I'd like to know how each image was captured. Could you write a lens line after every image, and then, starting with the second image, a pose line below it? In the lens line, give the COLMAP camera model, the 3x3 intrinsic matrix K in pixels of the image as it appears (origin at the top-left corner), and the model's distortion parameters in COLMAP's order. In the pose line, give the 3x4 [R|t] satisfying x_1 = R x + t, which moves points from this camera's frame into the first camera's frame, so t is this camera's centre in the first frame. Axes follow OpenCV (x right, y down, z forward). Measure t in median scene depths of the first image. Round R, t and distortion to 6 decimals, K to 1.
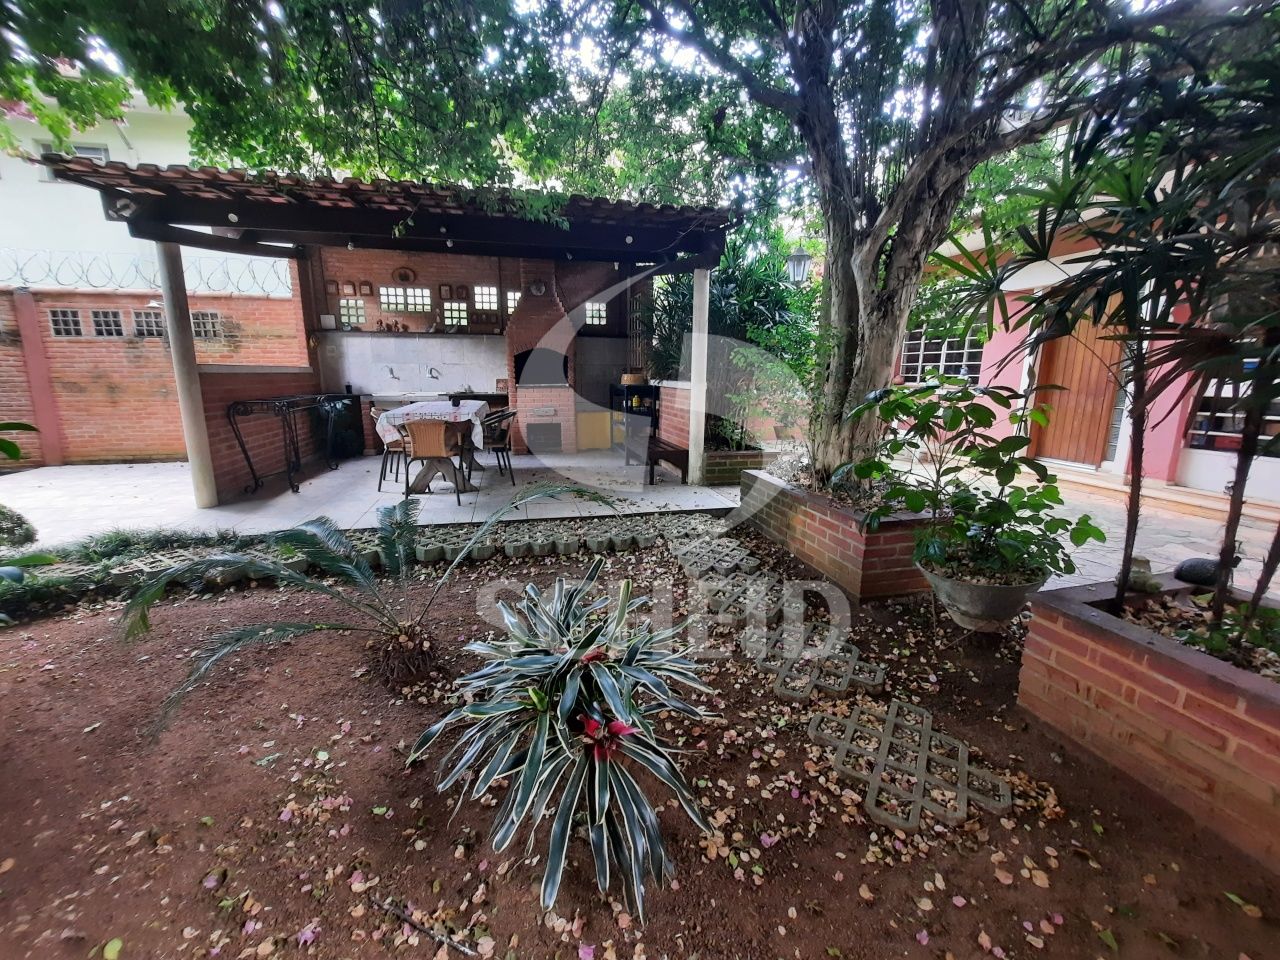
lens RADIAL K [[510.1, 0, 640.0], [0, 510.1, 480.0], [0, 0, 1]] dist [-0.019047, -0.000473]
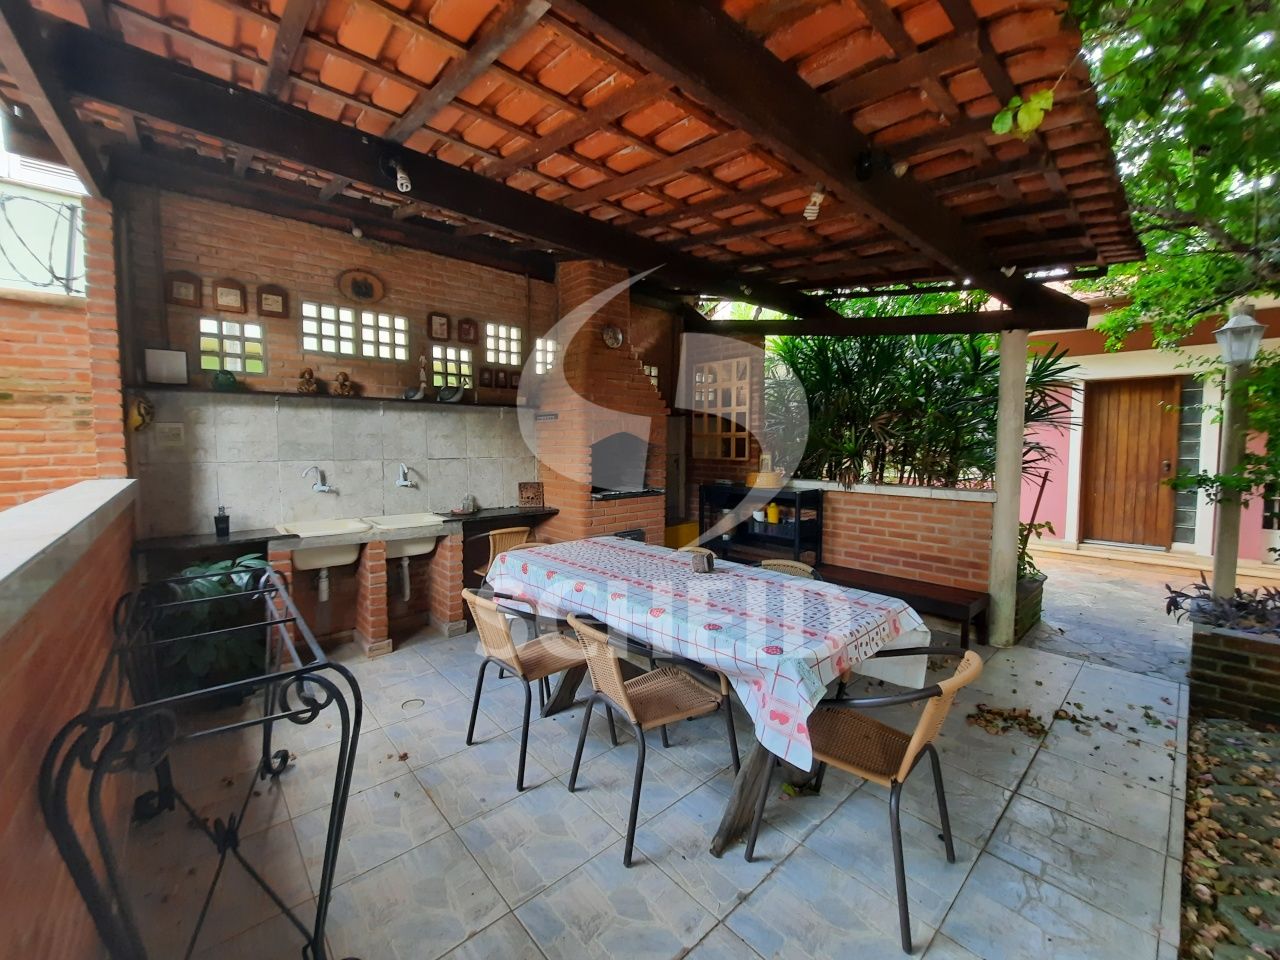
lens RADIAL K [[510.1, 0, 640.0], [0, 510.1, 480.0], [0, 0, 1]] dist [-0.019047, -0.000473]
pose [[0.883446, -0.037238, 0.467052, -0.454667], [0.099059, 0.989148, -0.108509, -0.134017], [-0.457942, 0.142128, 0.877547, 0.462616]]
